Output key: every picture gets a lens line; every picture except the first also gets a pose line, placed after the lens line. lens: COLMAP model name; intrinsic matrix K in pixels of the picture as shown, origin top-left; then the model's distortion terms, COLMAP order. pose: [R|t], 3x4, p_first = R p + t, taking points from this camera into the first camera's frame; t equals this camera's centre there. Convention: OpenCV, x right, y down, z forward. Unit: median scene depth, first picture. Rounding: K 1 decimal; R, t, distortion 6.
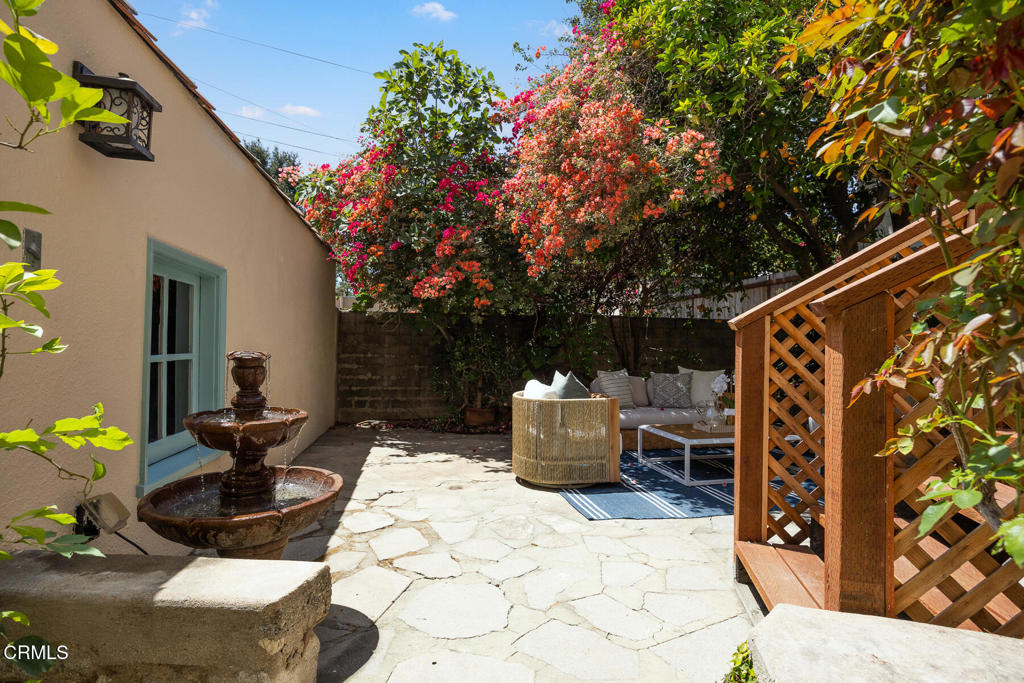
lens RADIAL K [[607.7, 0, 513.8], [0, 607.7, 350.6], [0, 0, 1]] dist [-0.002424, 0.000557]
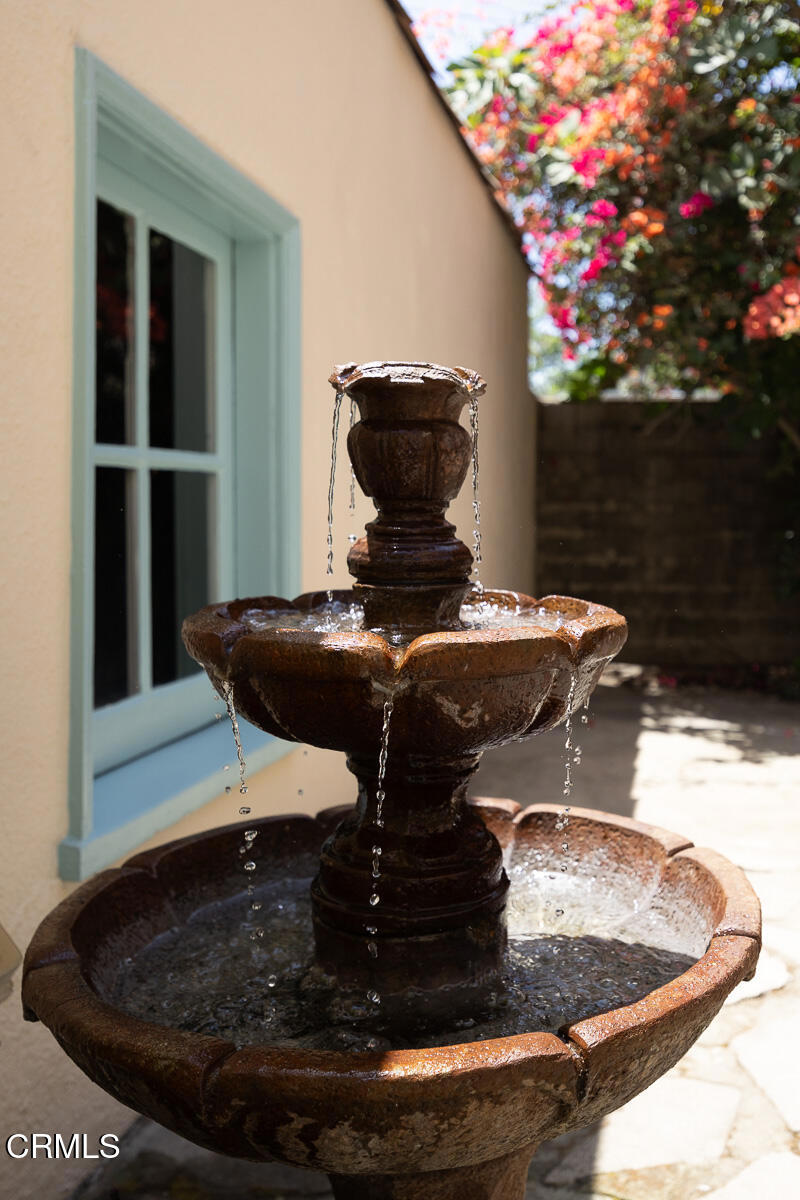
lens RADIAL K [[1081.4, 0, 400.5], [0, 1081.4, 596.2], [0, 0, 1]] dist [0.045422, 0.000287]
pose [[0.947474, 0.001759, -0.319827, -0.161468], [0.010929, 0.999223, 0.037872, 0.044872], [0.319645, -0.039378, 0.946719, 0.310110]]
